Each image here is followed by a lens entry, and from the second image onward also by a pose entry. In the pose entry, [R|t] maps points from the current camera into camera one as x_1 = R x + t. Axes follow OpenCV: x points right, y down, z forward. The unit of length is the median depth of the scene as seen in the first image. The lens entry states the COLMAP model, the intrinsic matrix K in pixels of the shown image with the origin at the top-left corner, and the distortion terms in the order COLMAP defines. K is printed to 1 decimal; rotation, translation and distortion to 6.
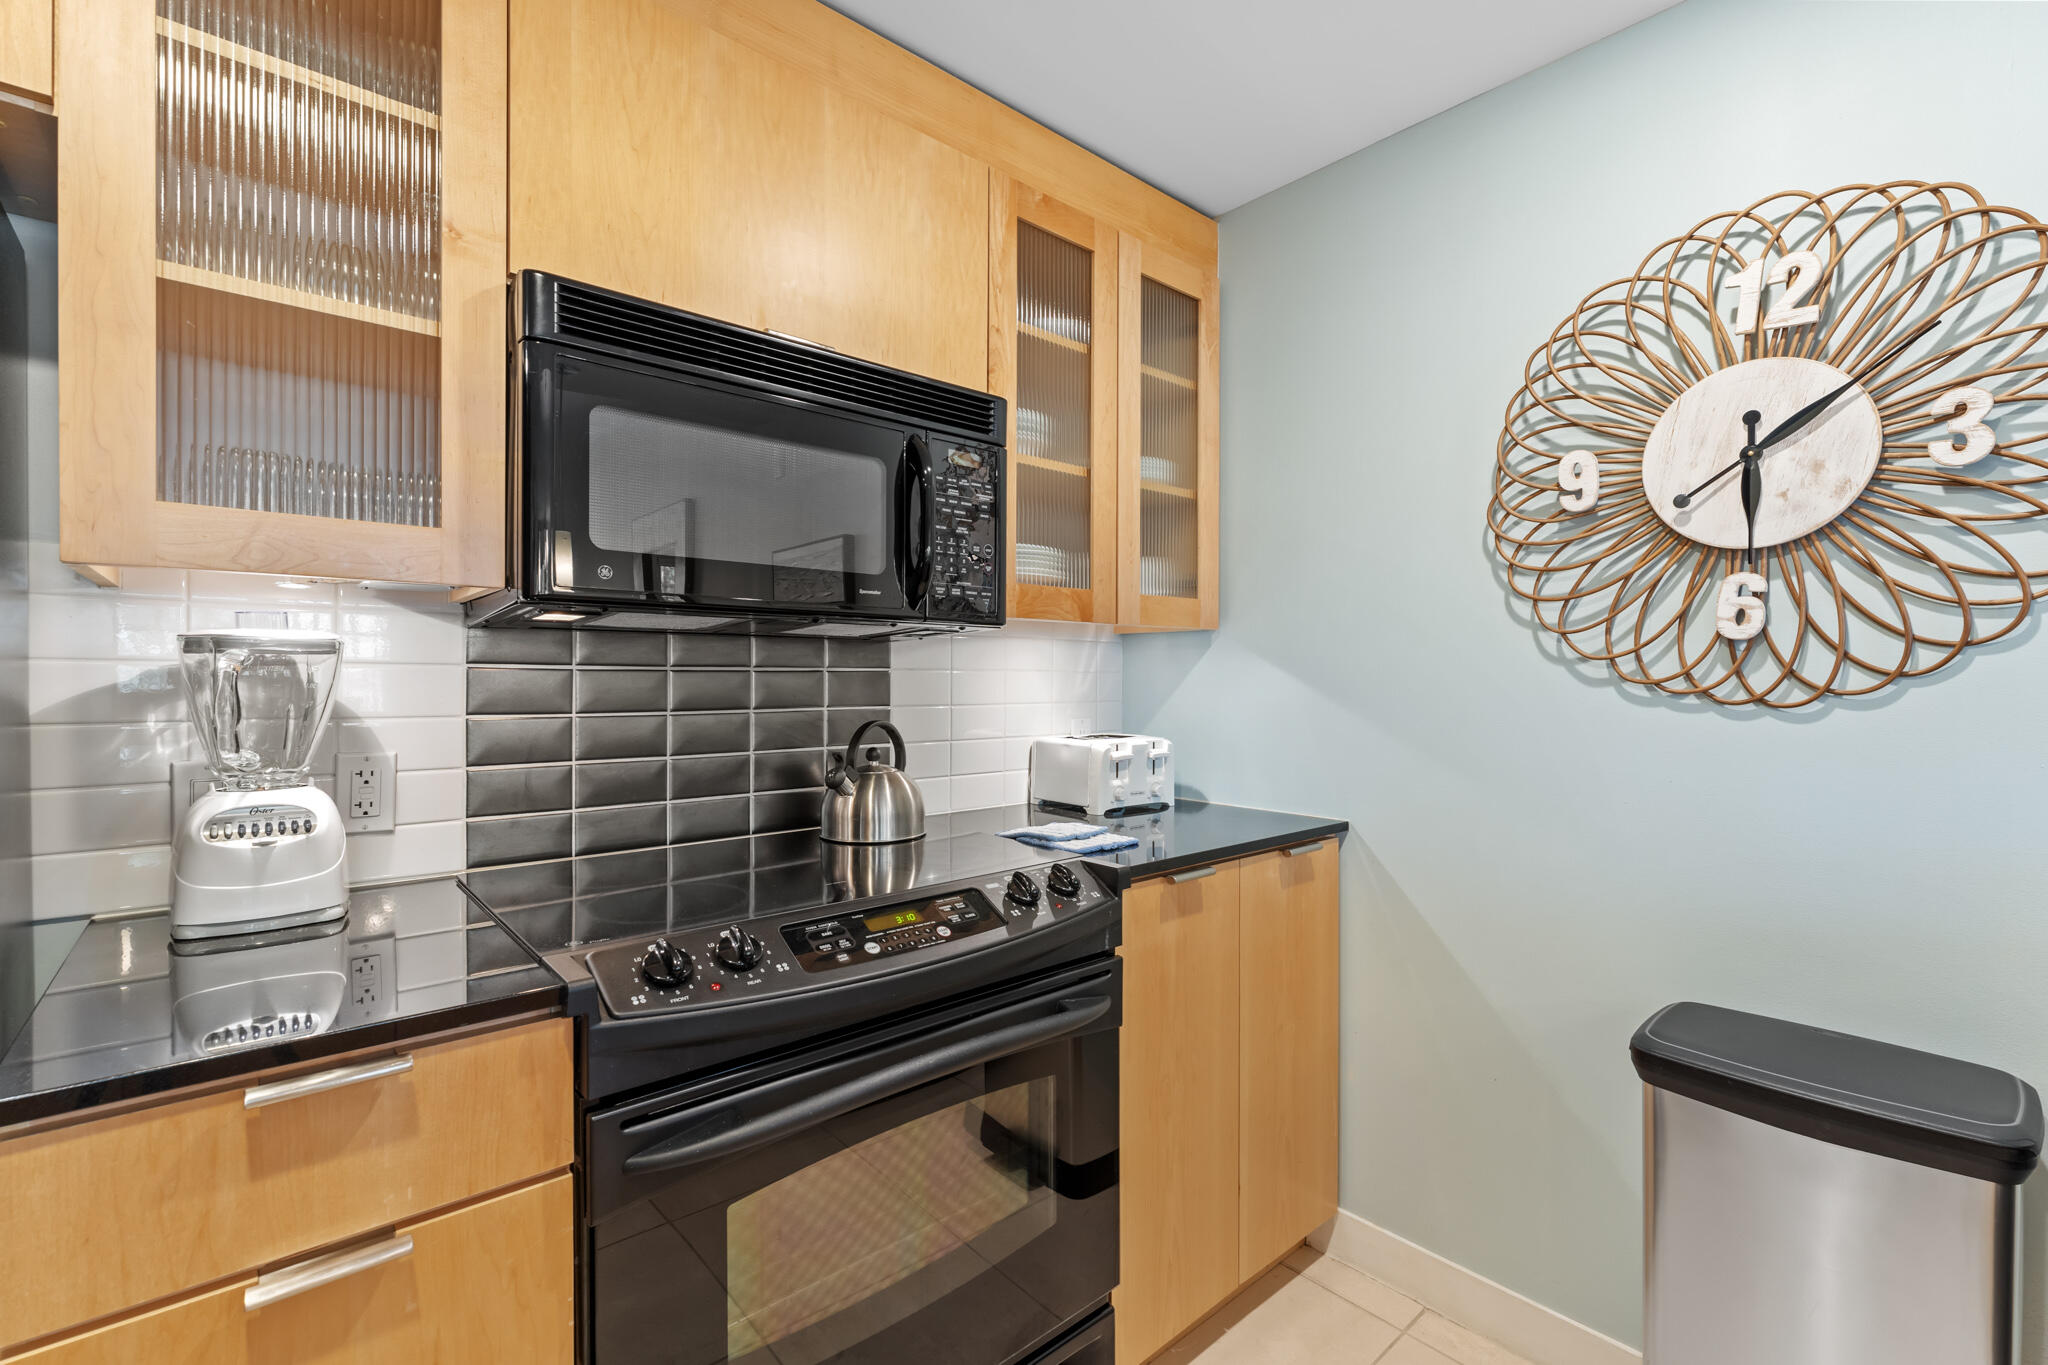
lens RADIAL K [[886.9, 0, 1022.4], [0, 886.9, 684.0], [0, 0, 1]] dist [-0.002805, 0.000682]
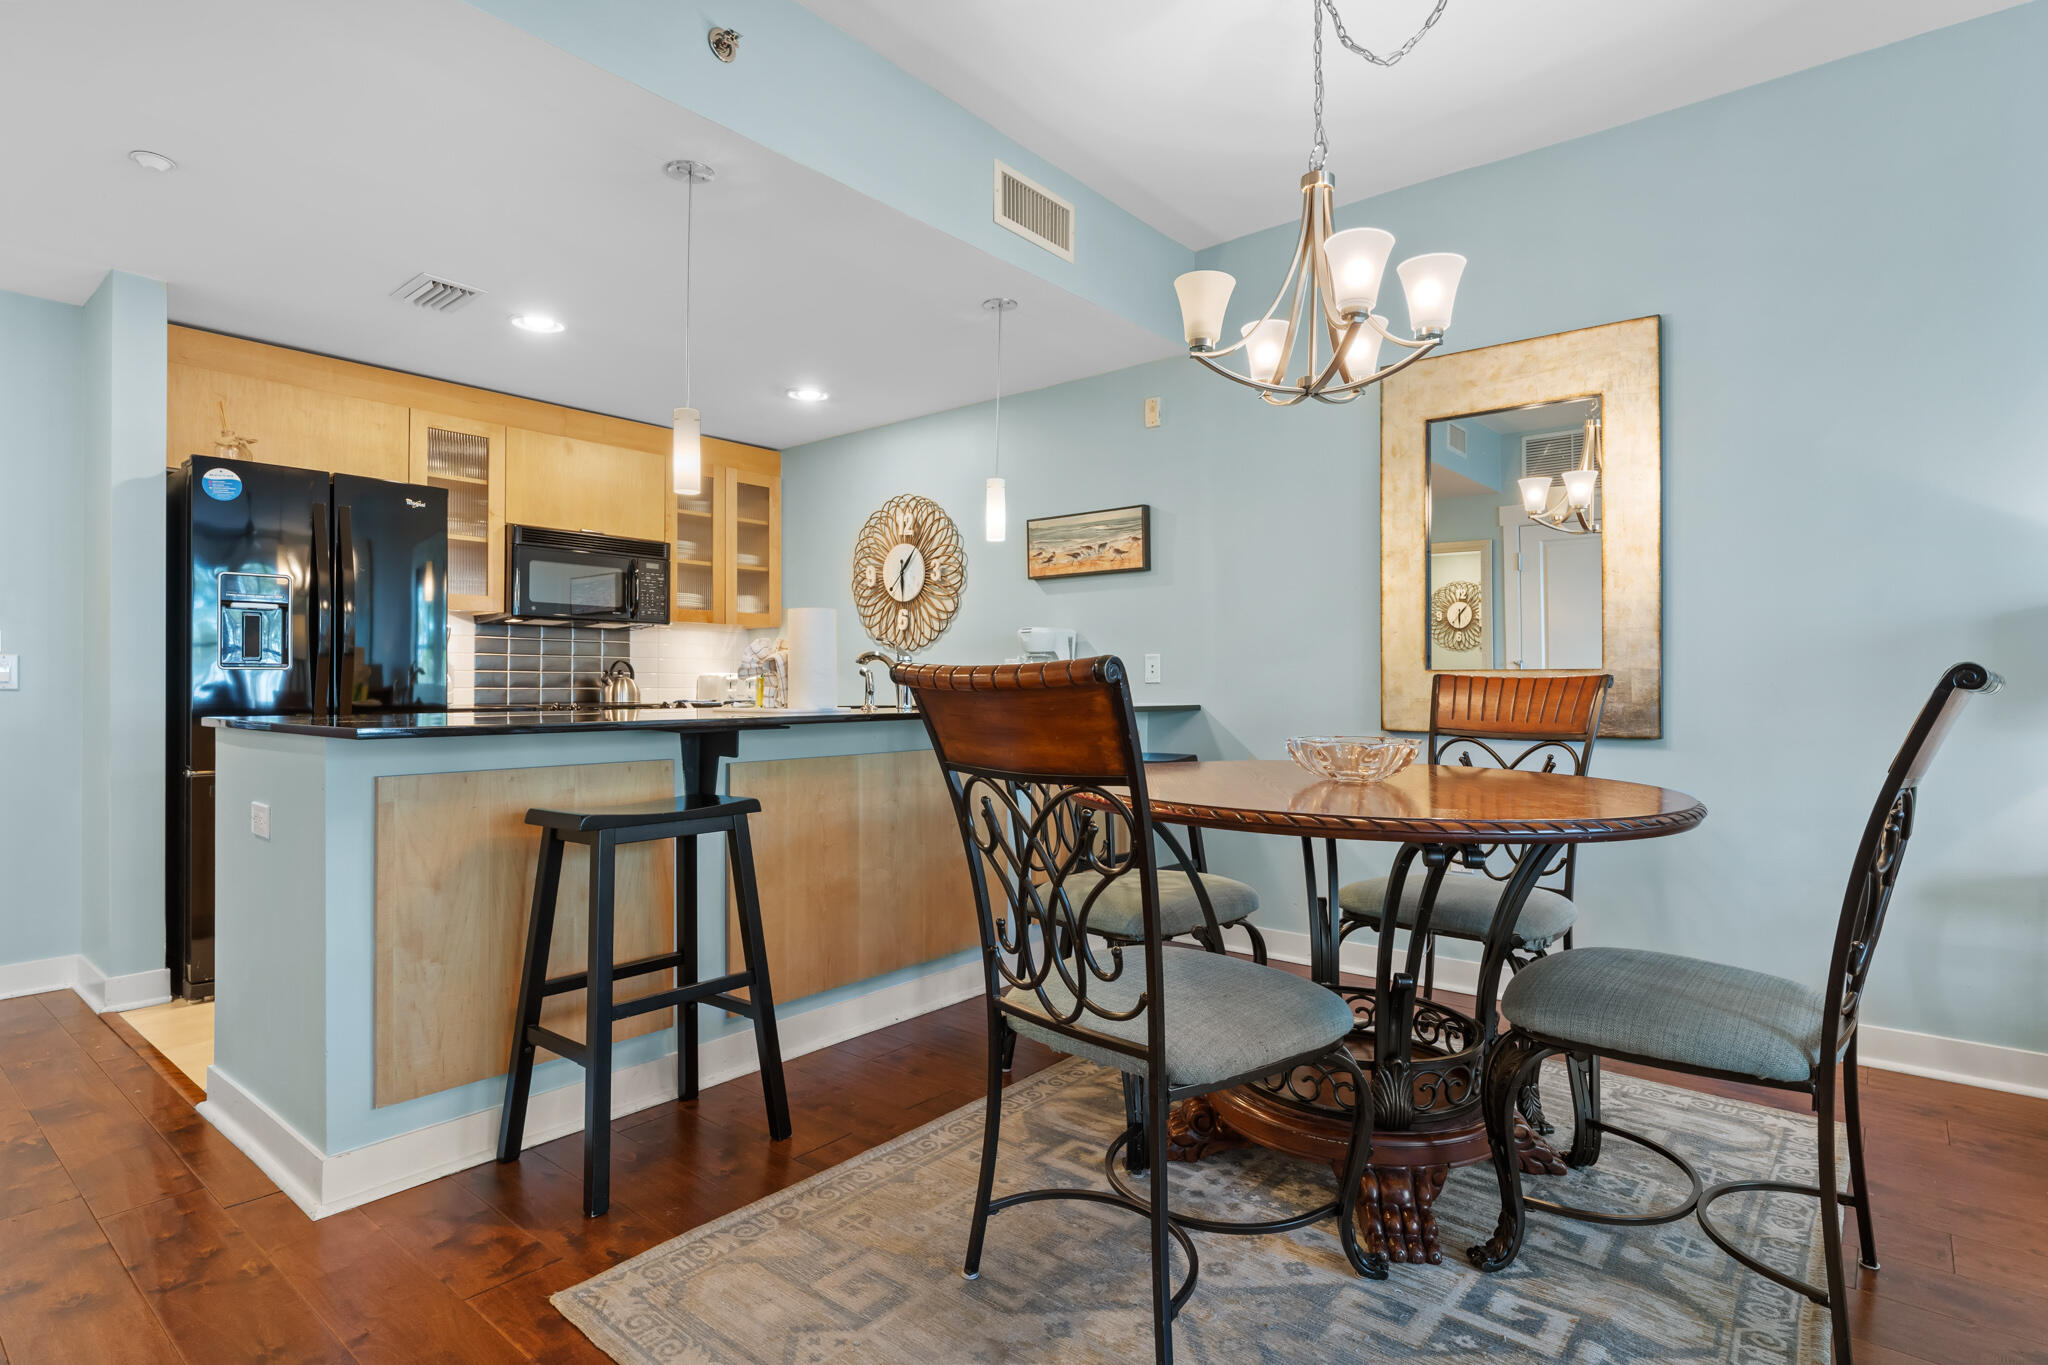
lens RADIAL K [[1037.5, 0, 1023.2], [0, 1037.5, 680.9], [0, 0, 1]] dist [0.002124, -0.000412]
pose [[0.987646, -0.002603, 0.156682, 0.619510], [0.004777, 0.999897, -0.013504, 0.176500], [-0.156631, 0.014086, 0.987557, -2.611292]]
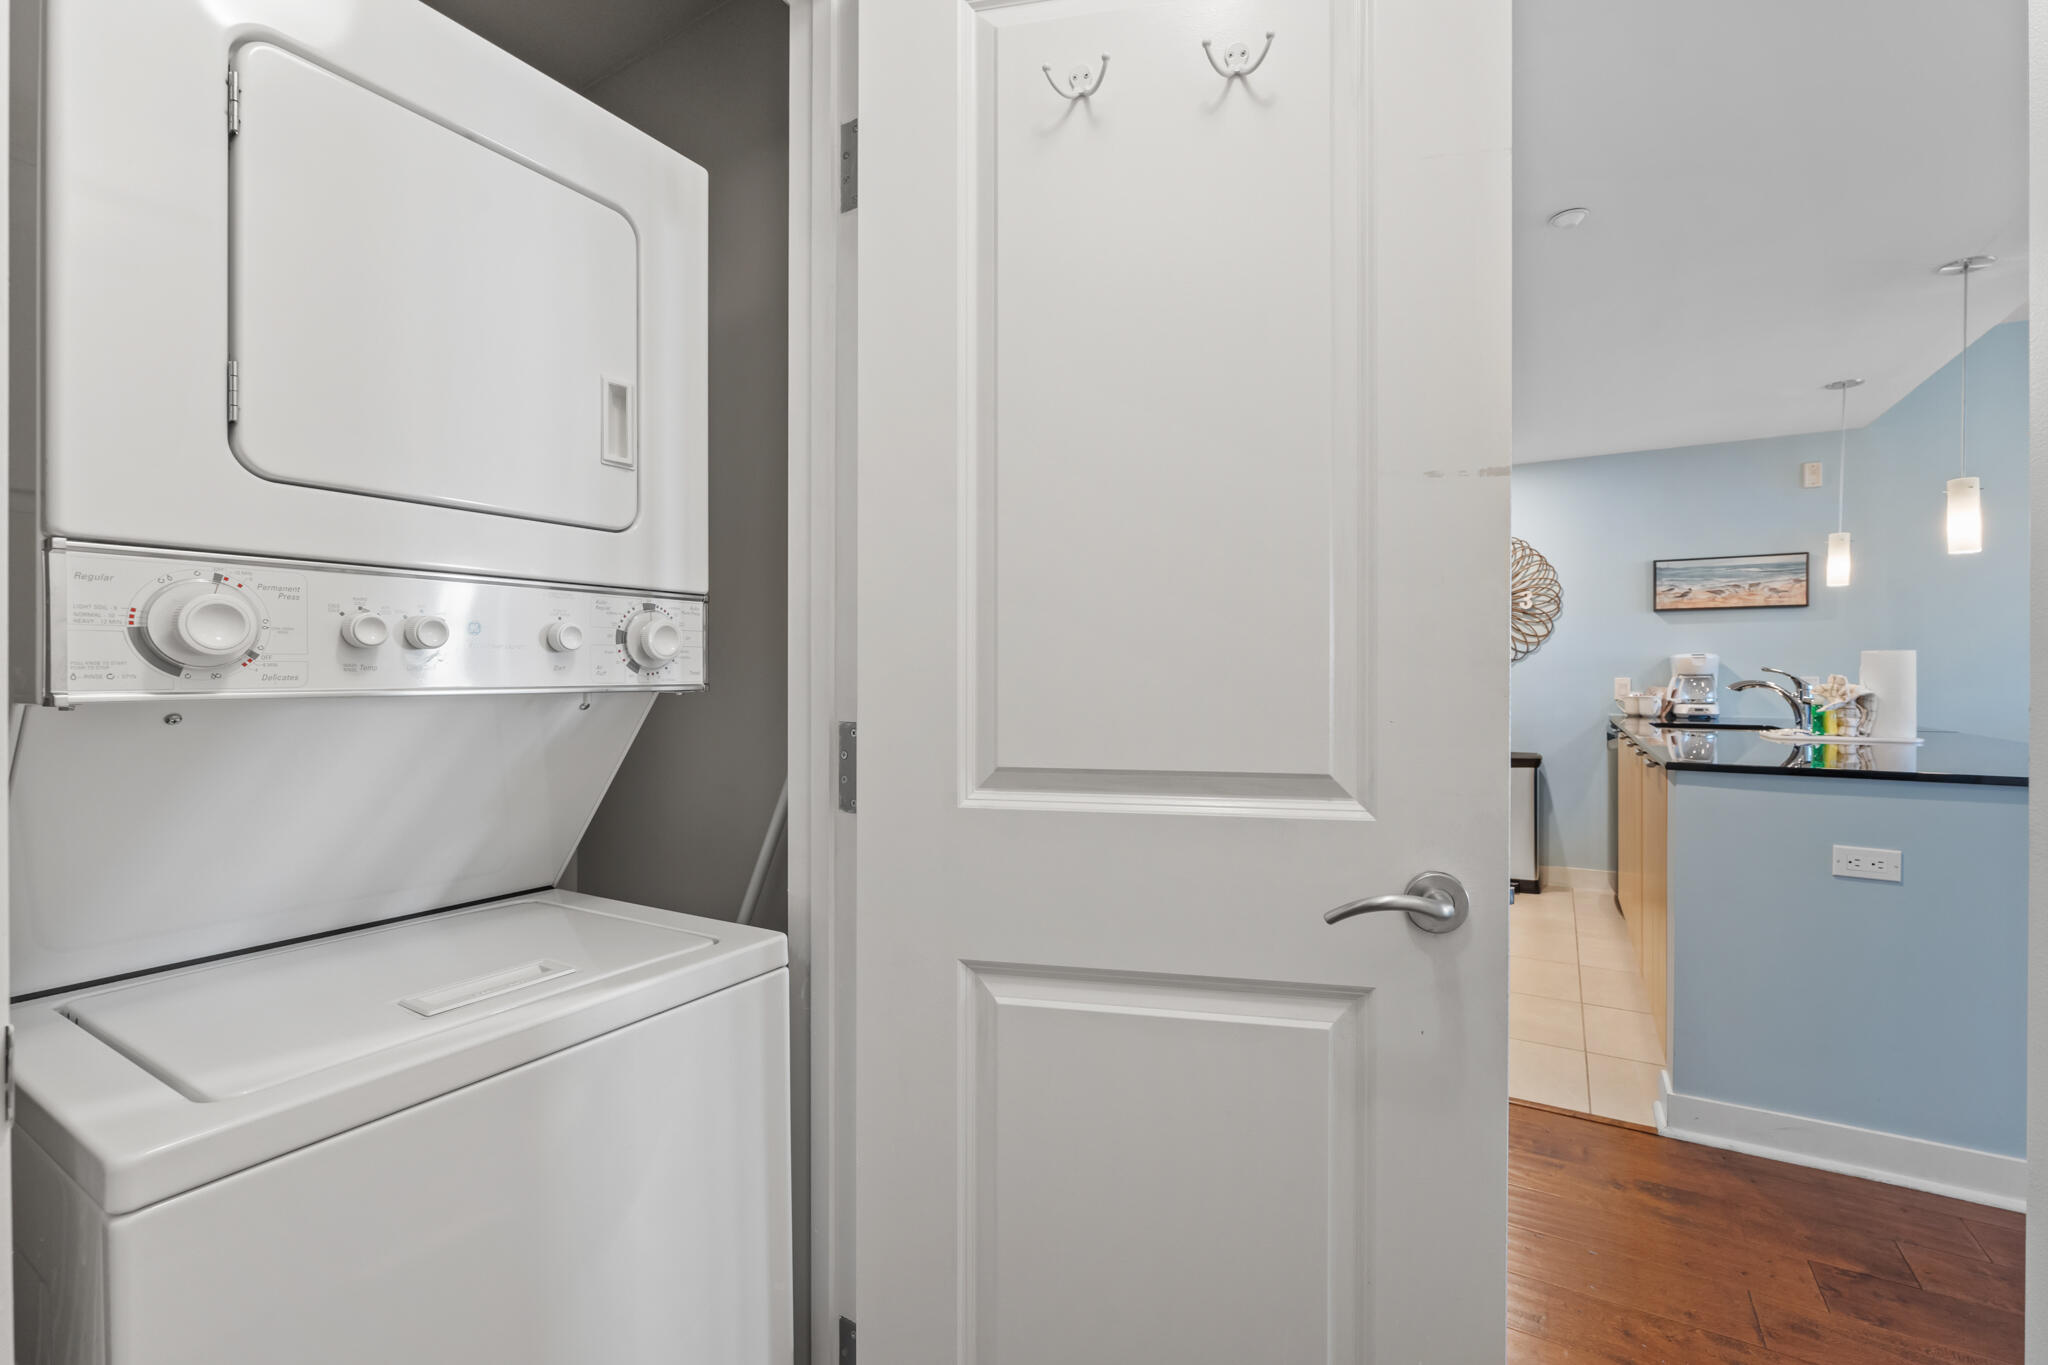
lens RADIAL K [[886.9, 0, 1024.0], [0, 886.9, 676.8], [0, 0, 1]] dist [-0.002805, 0.000682]
pose [[0.952716, -0.004514, 0.303828, -1.996268], [0.006483, 0.999964, -0.005471, 0.063091], [-0.303792, 0.007182, 0.952711, -1.829231]]
